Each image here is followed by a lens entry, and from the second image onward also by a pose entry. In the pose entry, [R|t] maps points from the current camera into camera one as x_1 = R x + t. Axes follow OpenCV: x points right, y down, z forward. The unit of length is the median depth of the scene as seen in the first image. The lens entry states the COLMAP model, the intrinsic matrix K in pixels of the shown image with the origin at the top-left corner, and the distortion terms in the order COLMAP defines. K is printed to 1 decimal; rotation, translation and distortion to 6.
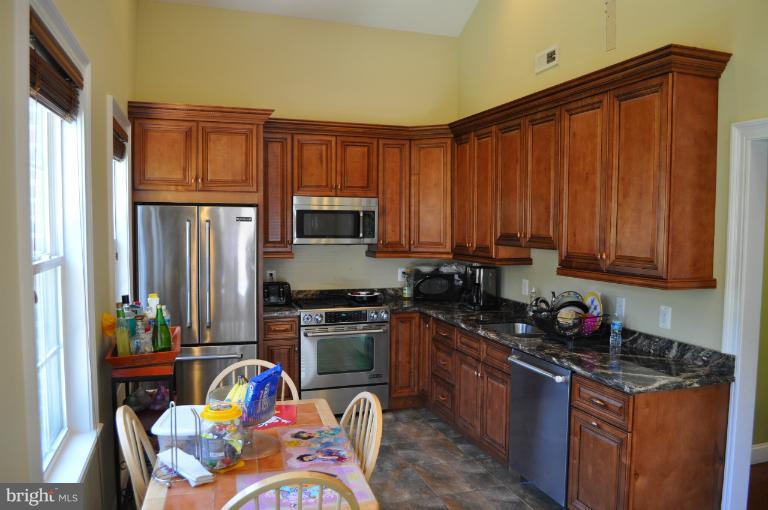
lens RADIAL K [[601.8, 0, 384.0], [0, 601.8, 255.0], [0, 0, 1]] dist [-0.068626, -0.002750]
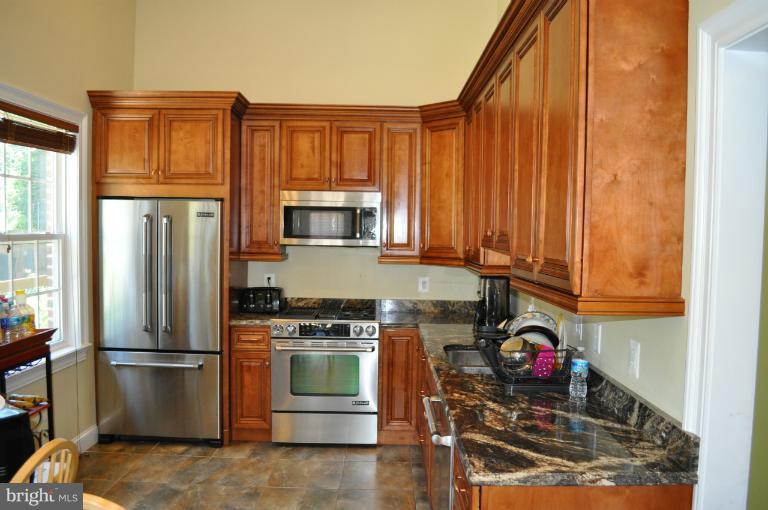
lens RADIAL K [[601.8, 0, 384.0], [0, 601.8, 255.0], [0, 0, 1]] dist [-0.068626, -0.002750]
pose [[0.950269, 0.019478, -0.310822, 0.294276], [-0.026110, 0.999511, -0.017187, 0.009031], [0.310335, 0.024448, 0.950313, 0.225443]]
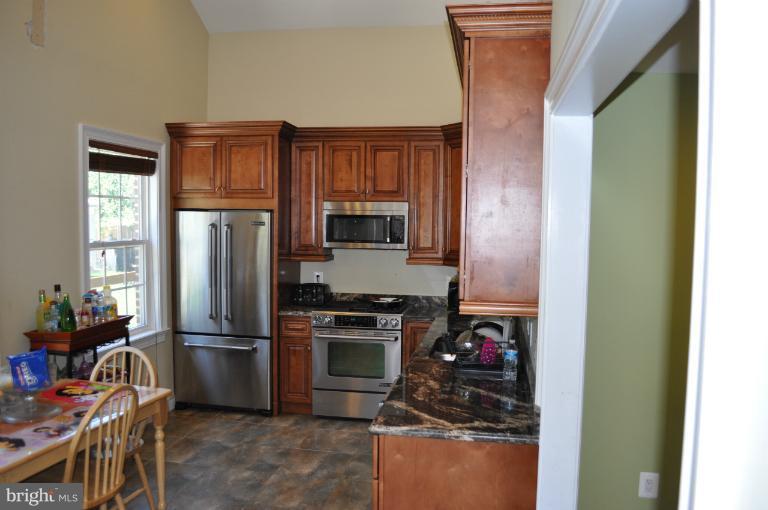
lens RADIAL K [[601.8, 0, 384.0], [0, 601.8, 255.0], [0, 0, 1]] dist [-0.068626, -0.002750]
pose [[0.880425, 0.028322, -0.473338, 0.471780], [-0.031745, 0.999496, 0.000759, -0.010521], [0.473121, 0.014357, 0.880881, 0.147519]]
